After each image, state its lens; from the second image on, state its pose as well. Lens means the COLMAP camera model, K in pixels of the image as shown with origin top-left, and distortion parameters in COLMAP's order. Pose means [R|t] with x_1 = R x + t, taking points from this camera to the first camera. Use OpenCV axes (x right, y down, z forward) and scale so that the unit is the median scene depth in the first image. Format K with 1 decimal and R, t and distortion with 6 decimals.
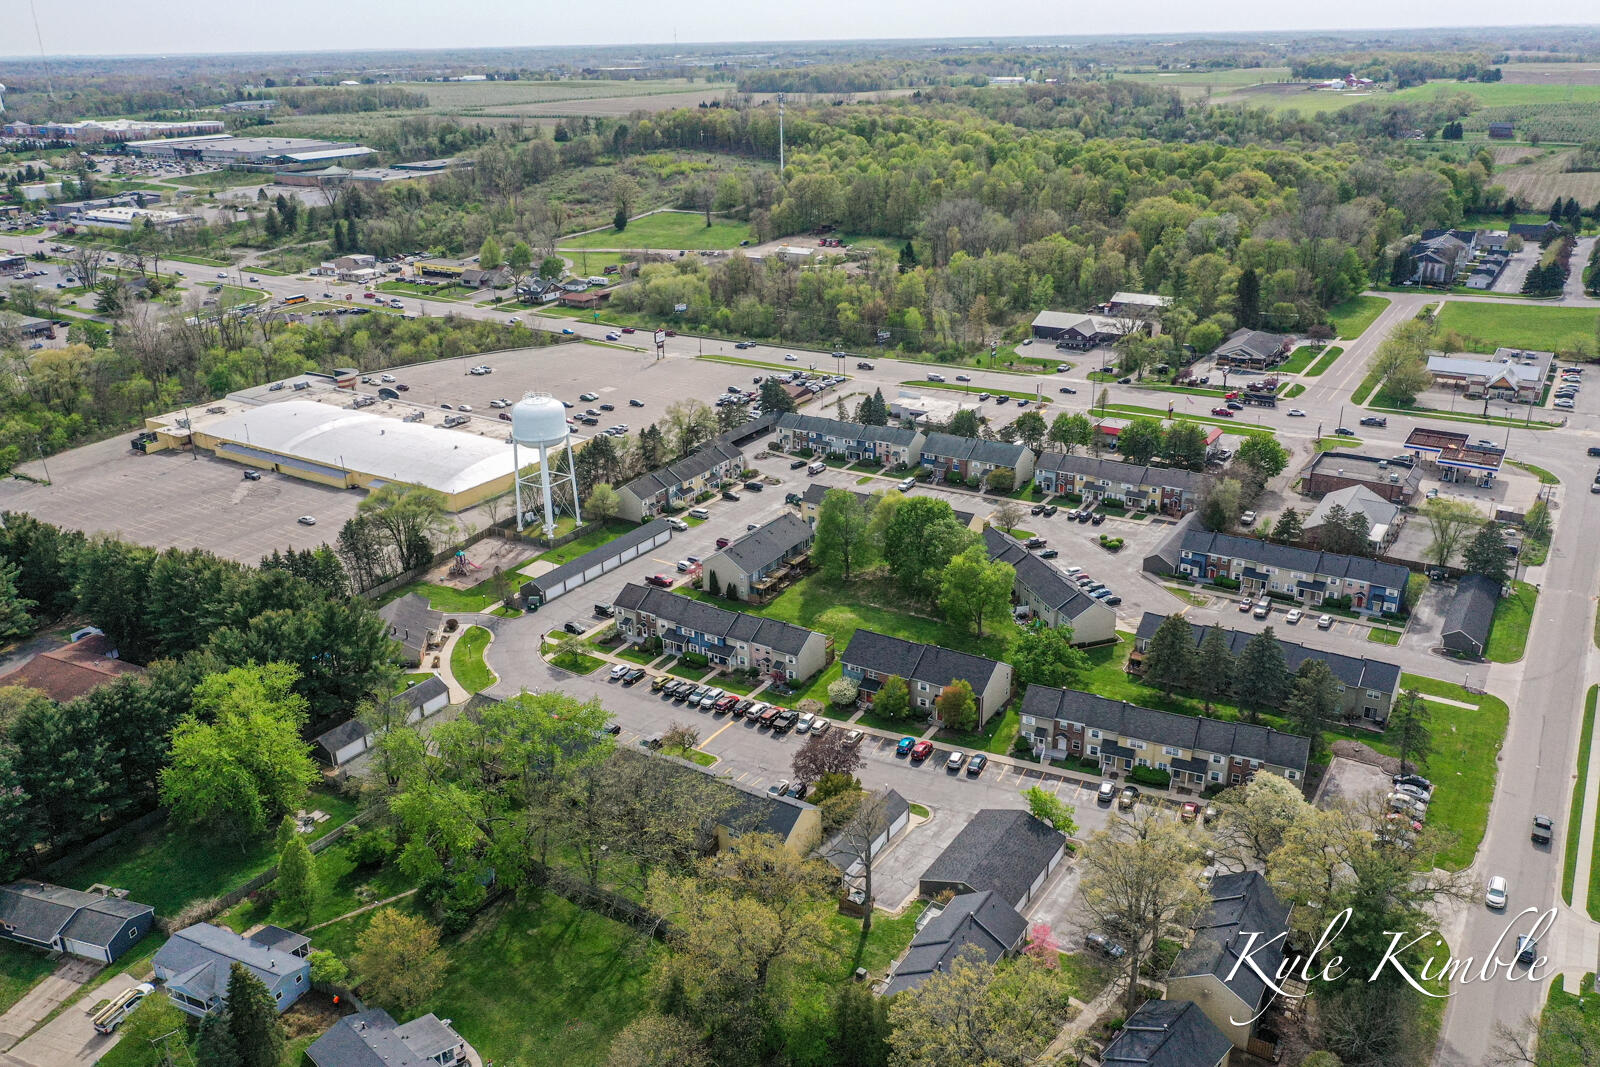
lens RADIAL K [[1279.3, 0, 797.9], [0, 1279.3, 509.8], [0, 0, 1]] dist [-0.003481, -0.001793]
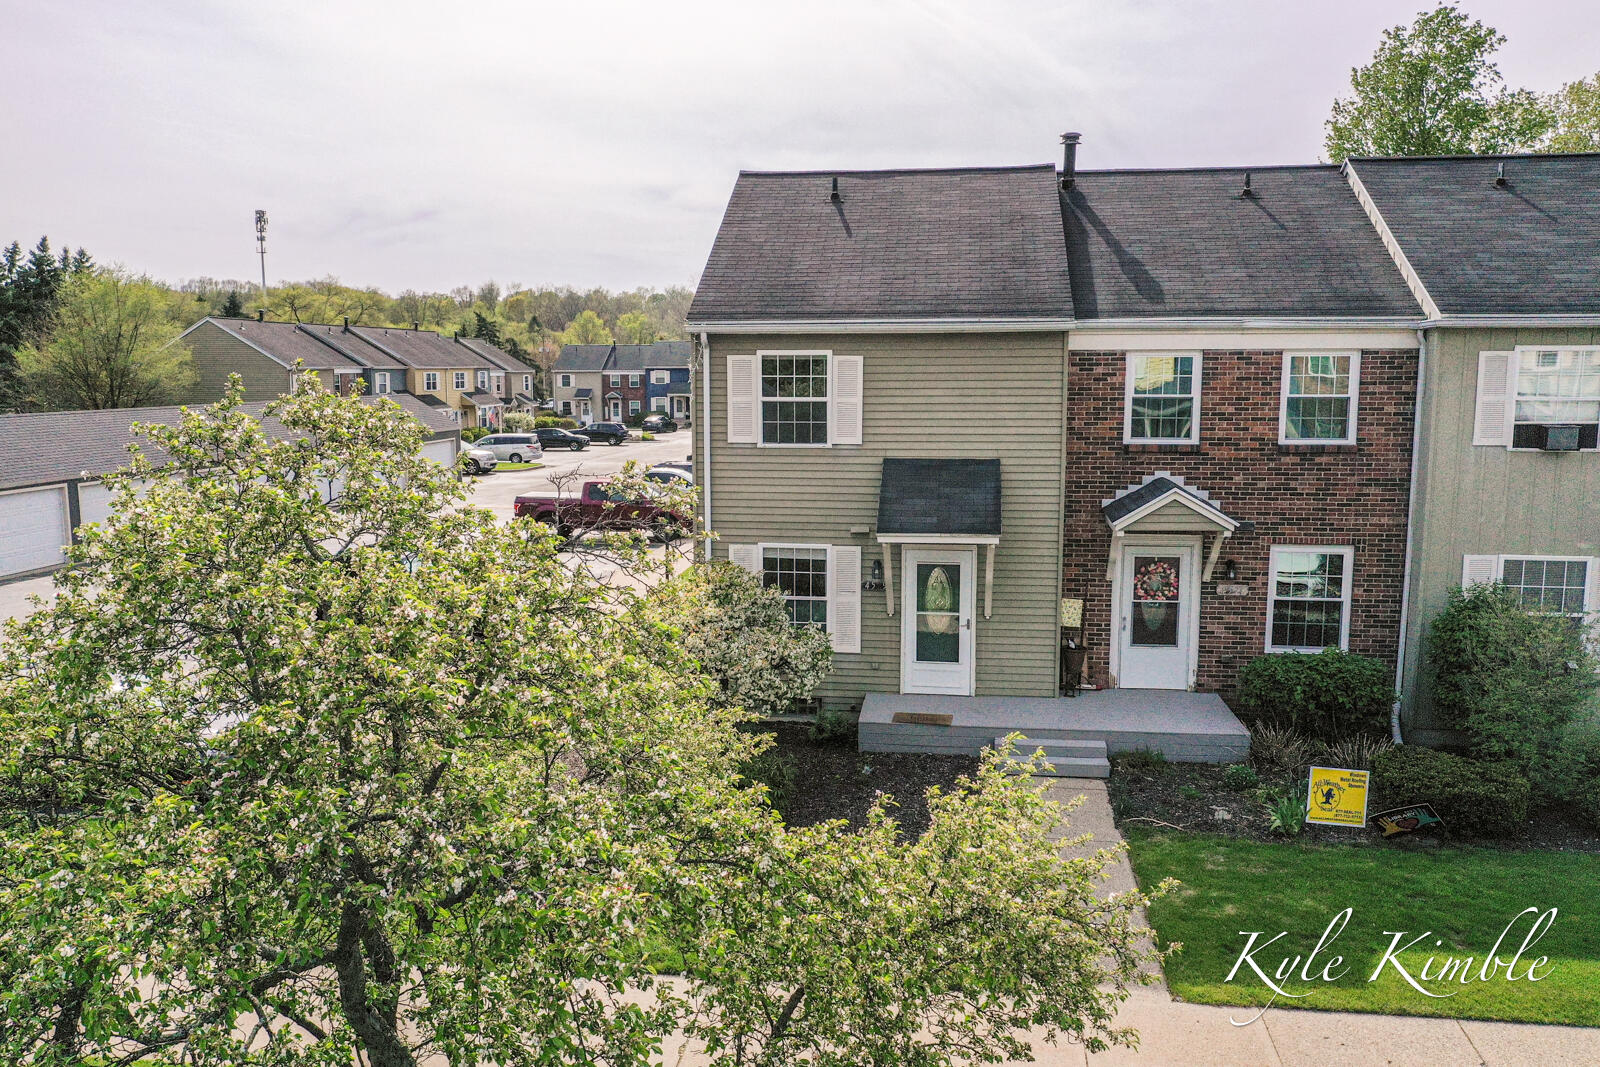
lens RADIAL K [[1264.9, 0, 793.5], [0, 1264.9, 537.0], [0, 0, 1]] dist [0.004799, -0.000826]
pose [[0.903640, -0.042255, 0.426203, -0.171900], [0.137509, 0.971061, -0.195273, 0.102494], [-0.405618, 0.235063, 0.883300, 0.936734]]
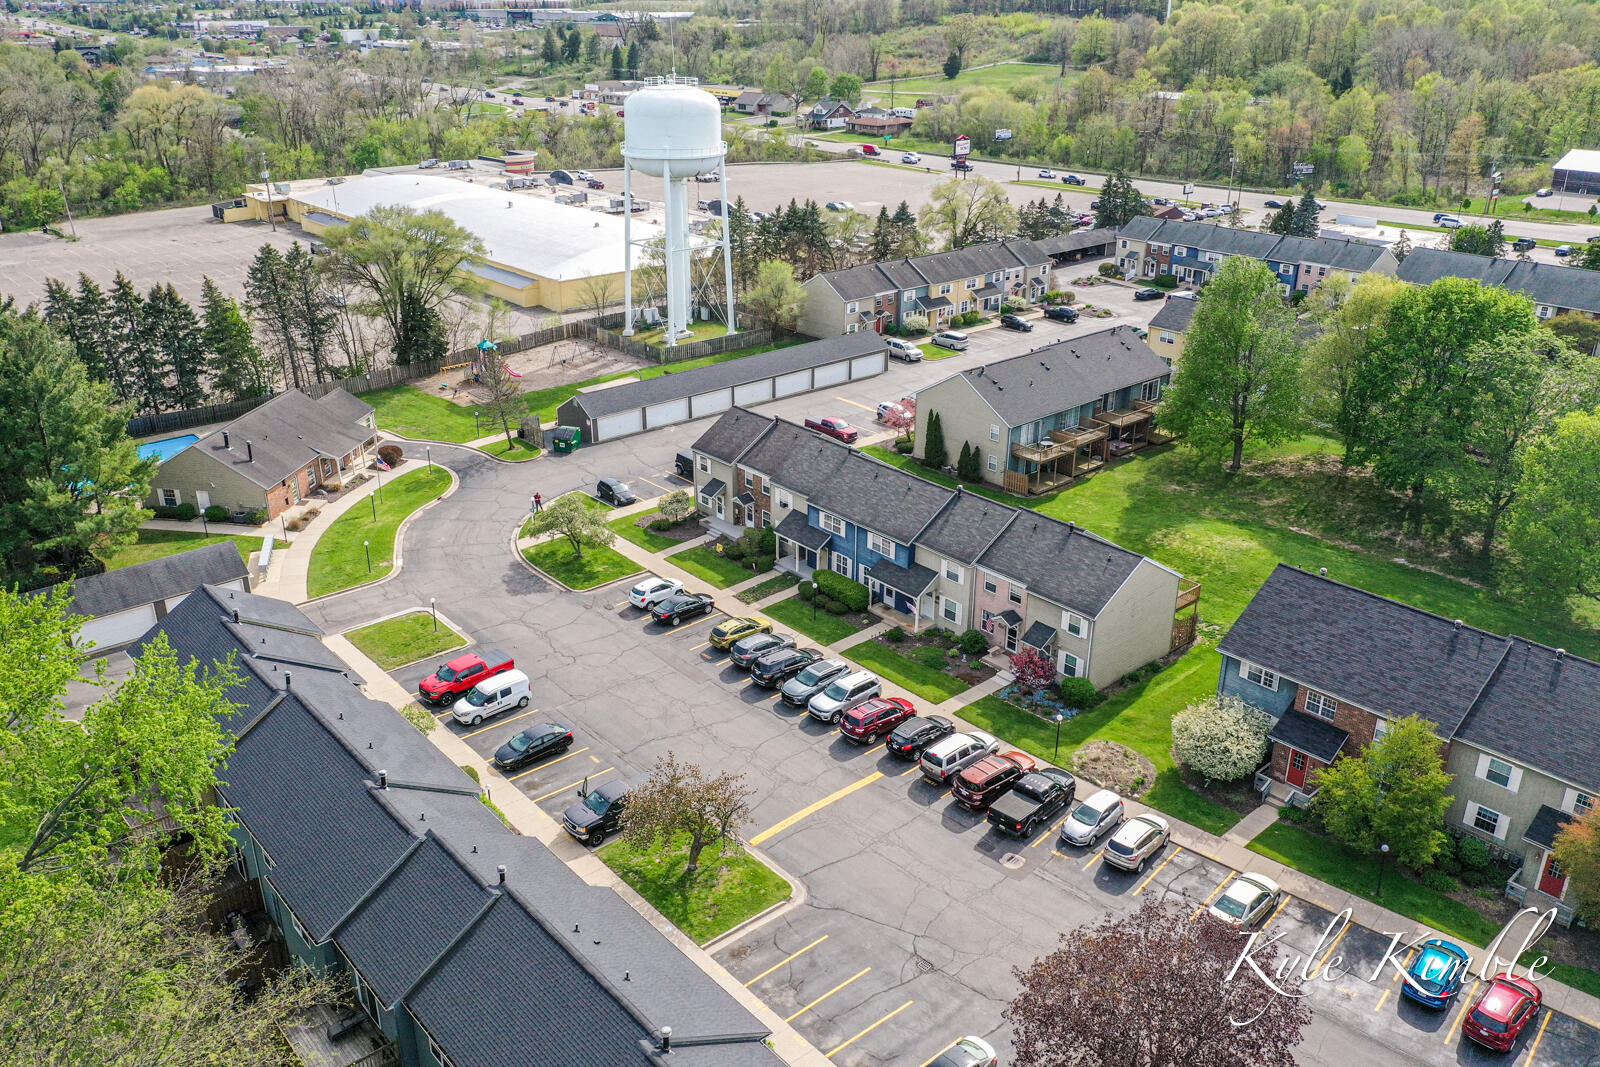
lens RADIAL K [[1264.9, 0, 793.5], [0, 1264.9, 537.0], [0, 0, 1]] dist [0.004799, -0.000826]
pose [[0.960021, 0.128897, -0.248488, 0.003501], [-0.115304, 0.990961, 0.068566, 0.070941], [0.255080, -0.037173, 0.966205, 0.583073]]
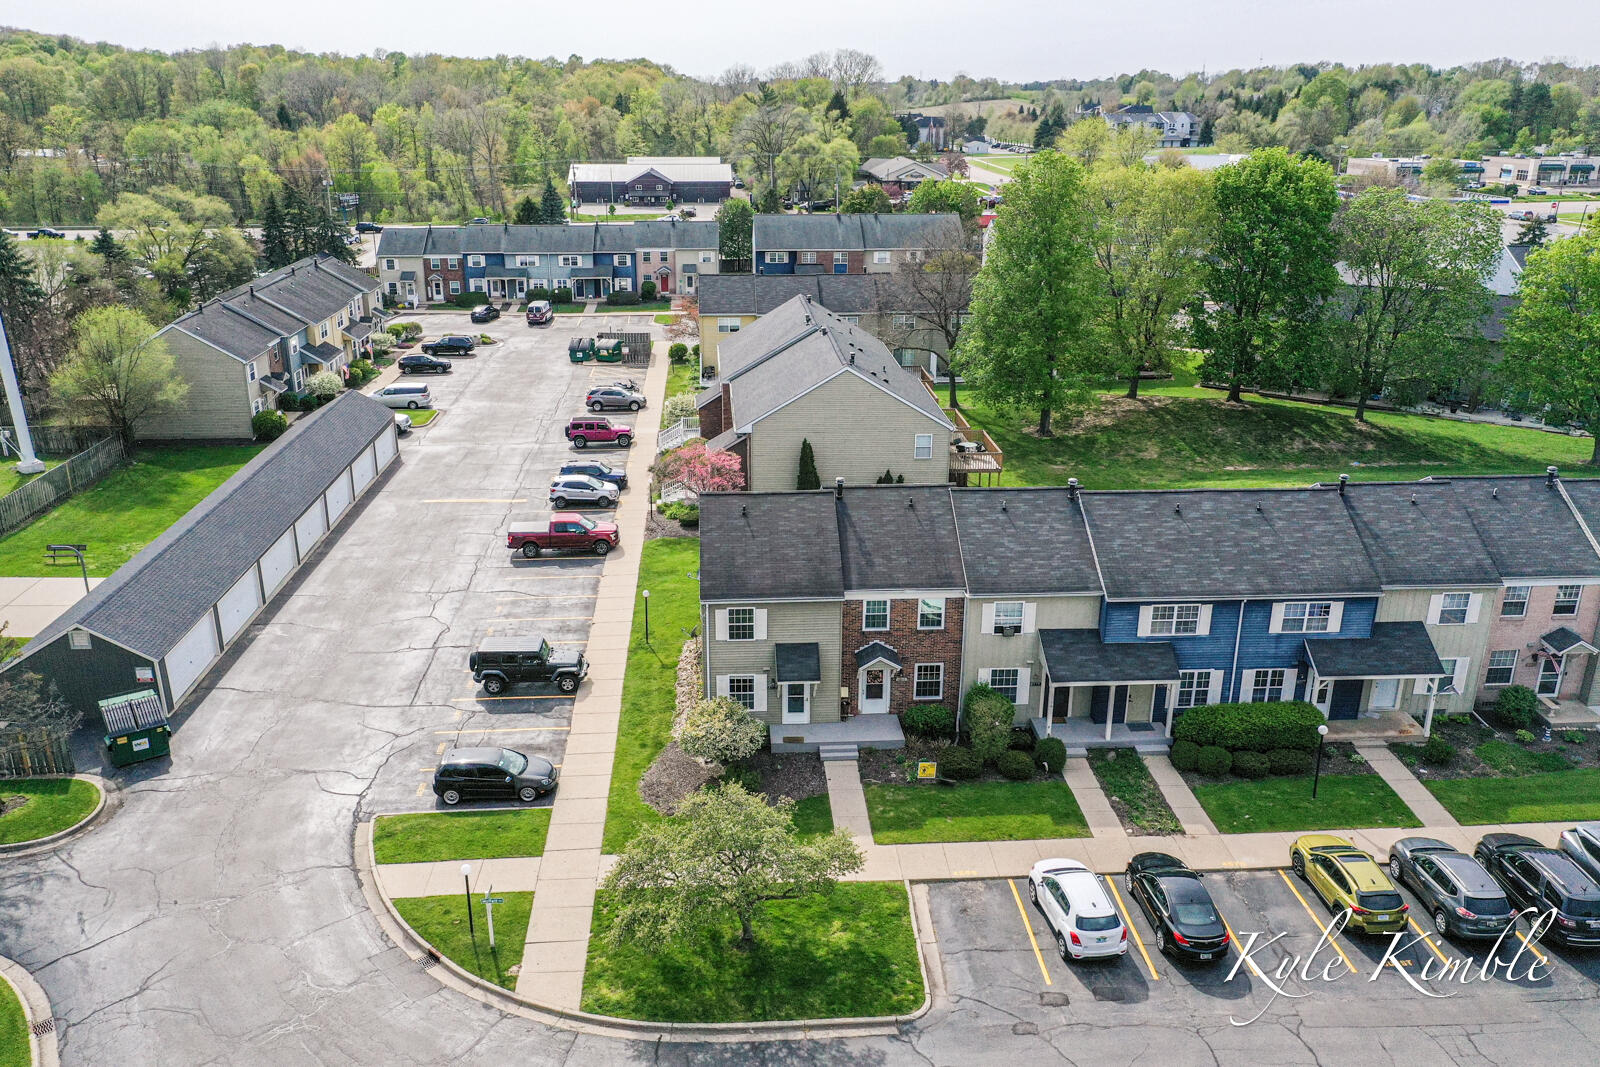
lens RADIAL K [[1264.9, 0, 793.5], [0, 1264.9, 537.0], [0, 0, 1]] dist [0.004799, -0.000826]
pose [[0.803698, -0.178938, 0.567496, -0.243625], [0.191745, 0.980721, 0.037681, 0.060126], [-0.563298, 0.078530, 0.822514, 0.831434]]
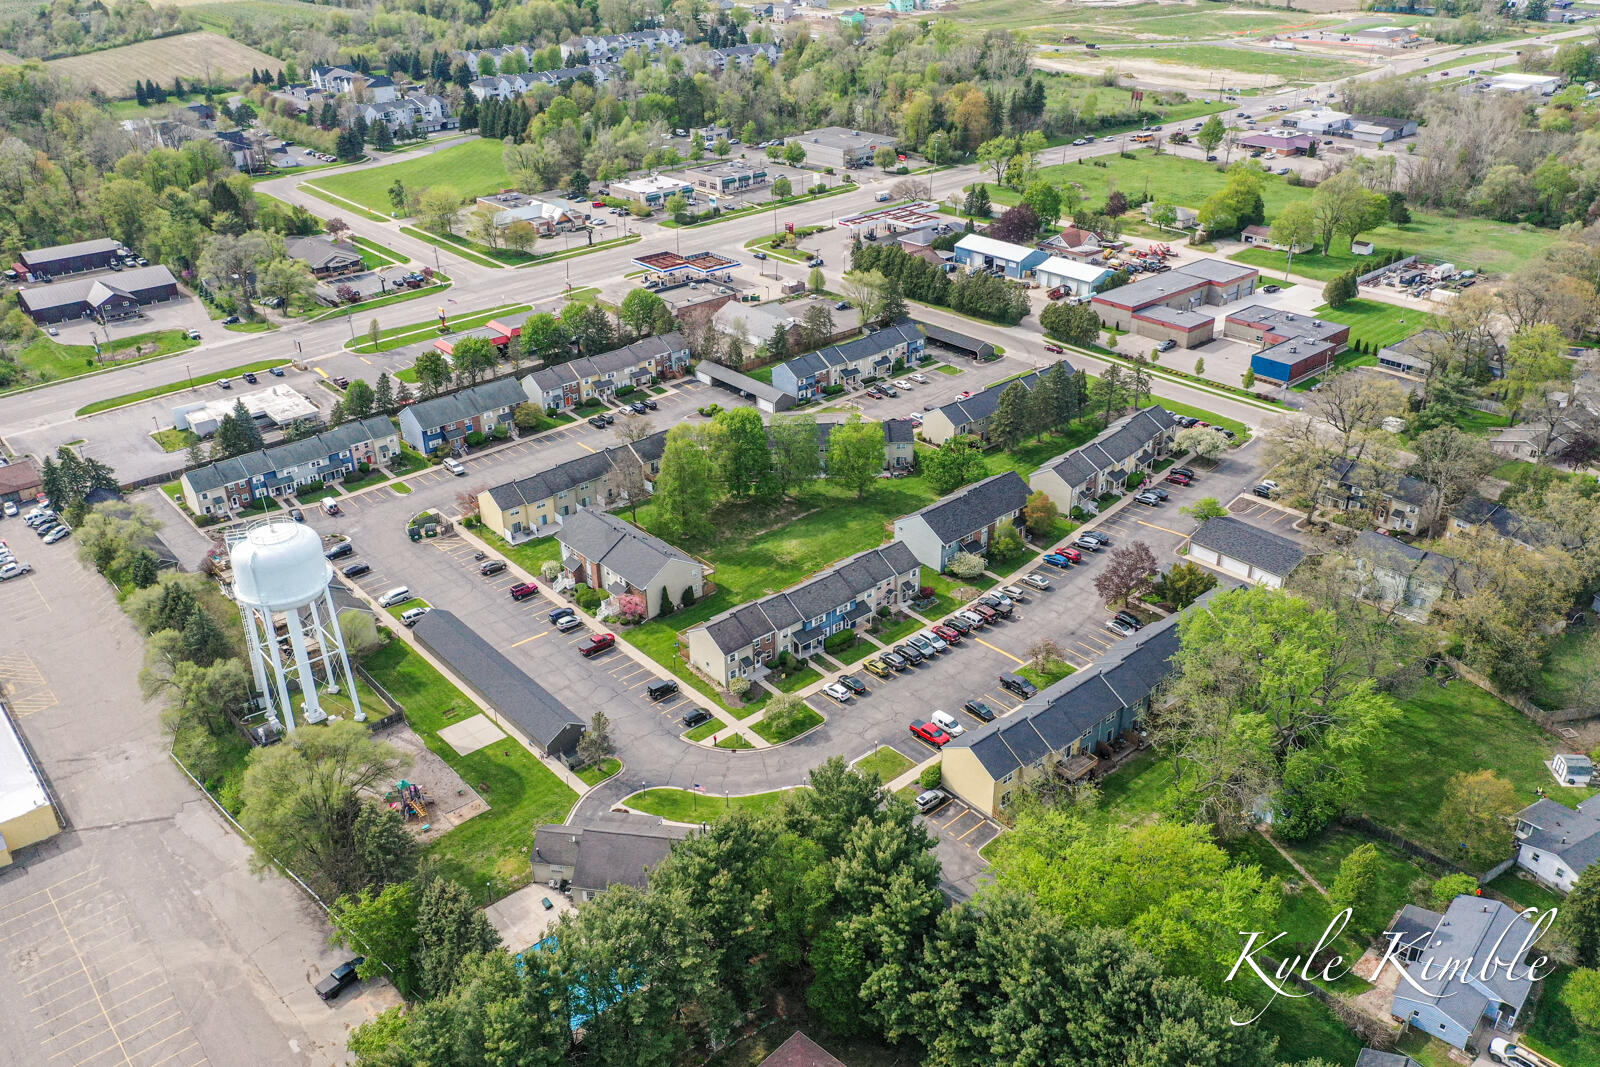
lens RADIAL K [[1264.9, 0, 793.5], [0, 1264.9, 537.0], [0, 0, 1]] dist [0.004799, -0.000826]
pose [[0.287328, -0.432641, 0.854555, -0.766503], [0.347048, 0.878578, 0.328114, -0.230765], [-0.892749, 0.202296, 0.402587, 0.637060]]
